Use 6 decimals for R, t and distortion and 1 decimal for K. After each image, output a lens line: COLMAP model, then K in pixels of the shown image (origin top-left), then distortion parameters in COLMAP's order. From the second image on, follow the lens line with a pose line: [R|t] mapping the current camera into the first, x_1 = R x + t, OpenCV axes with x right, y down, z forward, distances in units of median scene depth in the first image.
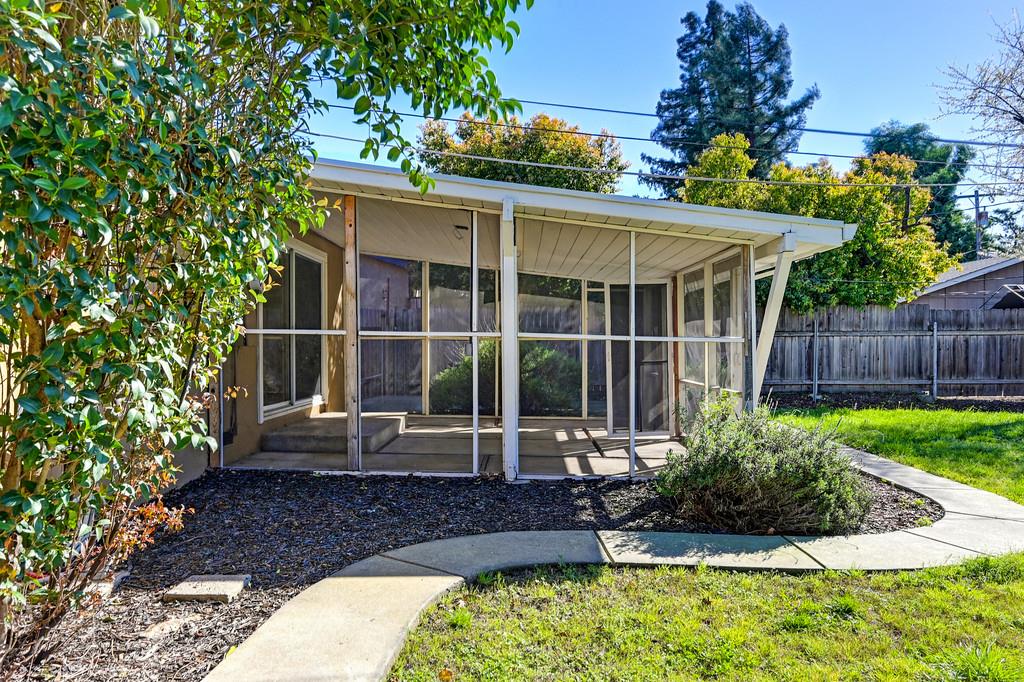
lens RADIAL K [[696.9, 0, 515.1], [0, 696.9, 363.4], [0, 0, 1]] dist [0.021782, -0.002565]
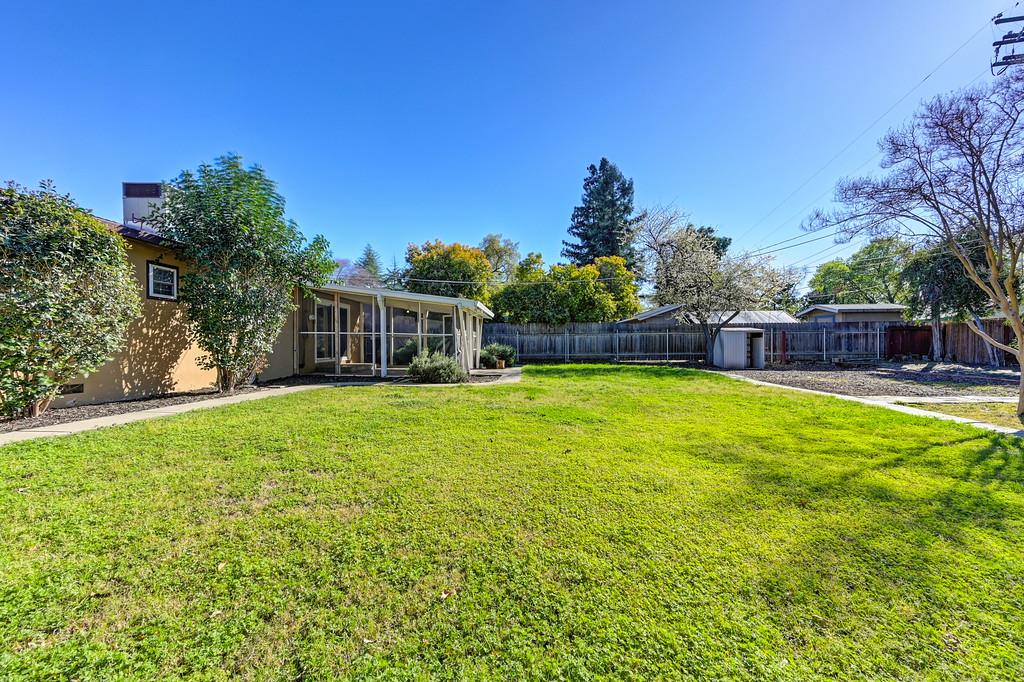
lens RADIAL K [[397.9, 0, 512.9], [0, 397.9, 346.6], [0, 0, 1]] dist [0.008665, -0.000148]
pose [[0.999977, -0.003347, -0.005955, 0.246764], [0.003250, 0.999864, -0.016174, 0.020710], [0.006009, 0.016154, 0.999851, -0.357432]]
